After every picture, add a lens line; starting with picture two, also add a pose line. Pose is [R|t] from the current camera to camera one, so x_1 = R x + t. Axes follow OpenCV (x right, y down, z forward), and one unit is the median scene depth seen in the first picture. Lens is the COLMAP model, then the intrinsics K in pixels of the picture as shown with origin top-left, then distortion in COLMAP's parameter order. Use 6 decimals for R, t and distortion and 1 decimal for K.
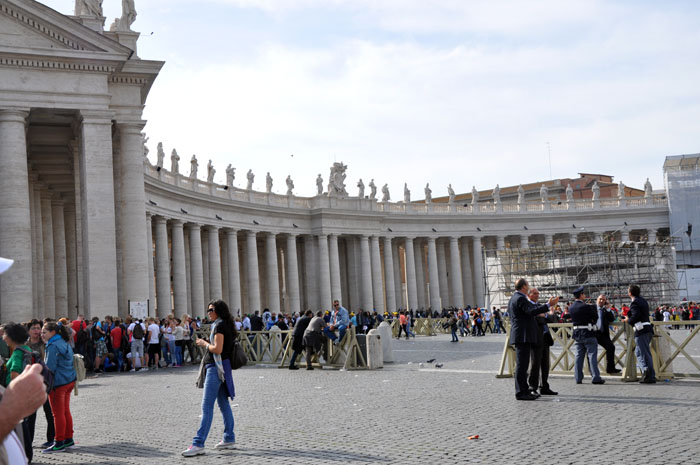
lens RADIAL K [[923.0, 0, 350.9], [0, 923.0, 231.6], [0, 0, 1]] dist [0.031971, 0.000000]
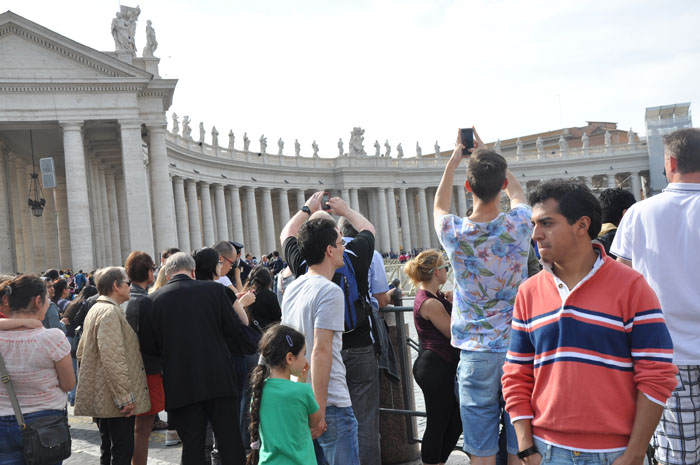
lens RADIAL K [[868.9, 0, 349.3], [0, 868.9, 233.3], [0, 0, 1]] dist [0.015284, 0.000000]
pose [[0.995925, -0.033682, -0.083662, 0.072796], [0.039224, 0.997081, 0.065511, -0.013850], [0.081212, -0.068526, 0.994338, -0.135151]]
